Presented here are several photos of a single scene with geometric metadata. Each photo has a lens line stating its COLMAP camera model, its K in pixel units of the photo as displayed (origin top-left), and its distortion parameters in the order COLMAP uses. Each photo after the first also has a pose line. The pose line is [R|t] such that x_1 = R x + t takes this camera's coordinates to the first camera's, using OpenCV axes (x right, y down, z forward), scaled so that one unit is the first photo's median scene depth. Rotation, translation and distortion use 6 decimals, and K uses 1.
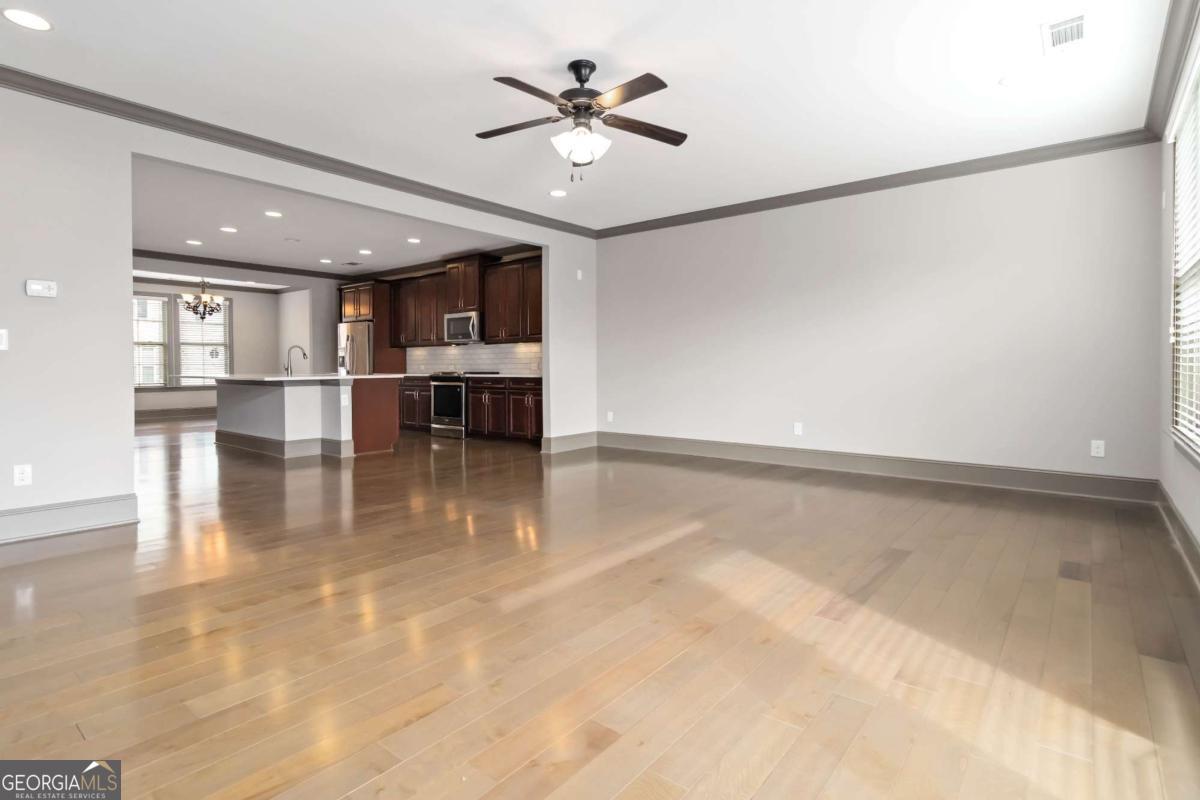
lens RADIAL K [[593.8, 0, 588.8], [0, 593.8, 363.4], [0, 0, 1]] dist [0.008294, -0.001028]
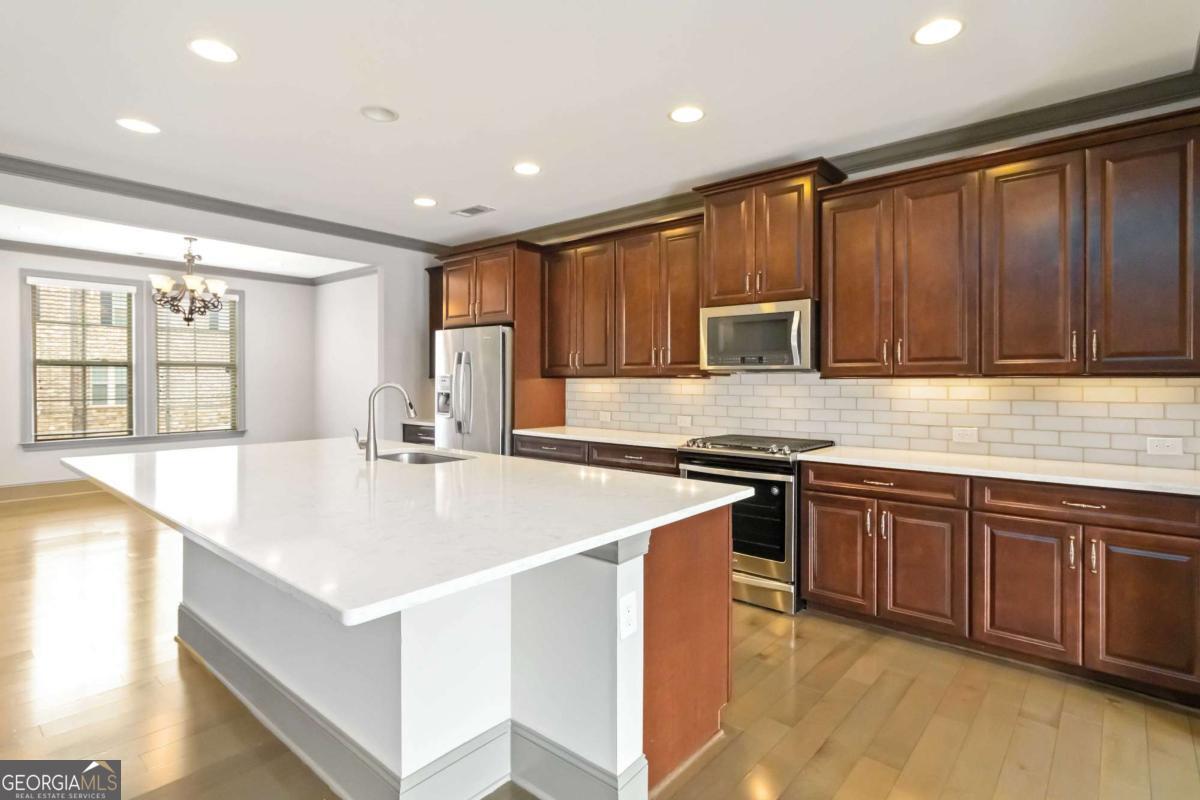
lens RADIAL K [[593.8, 0, 600.6], [0, 593.8, 374.7], [0, 0, 1]] dist [0.008294, -0.001028]
pose [[0.999893, 0.005966, -0.013358, -0.280729], [-0.005994, 0.999980, -0.002012, -0.028673], [0.013346, 0.002092, 0.999909, 0.495353]]
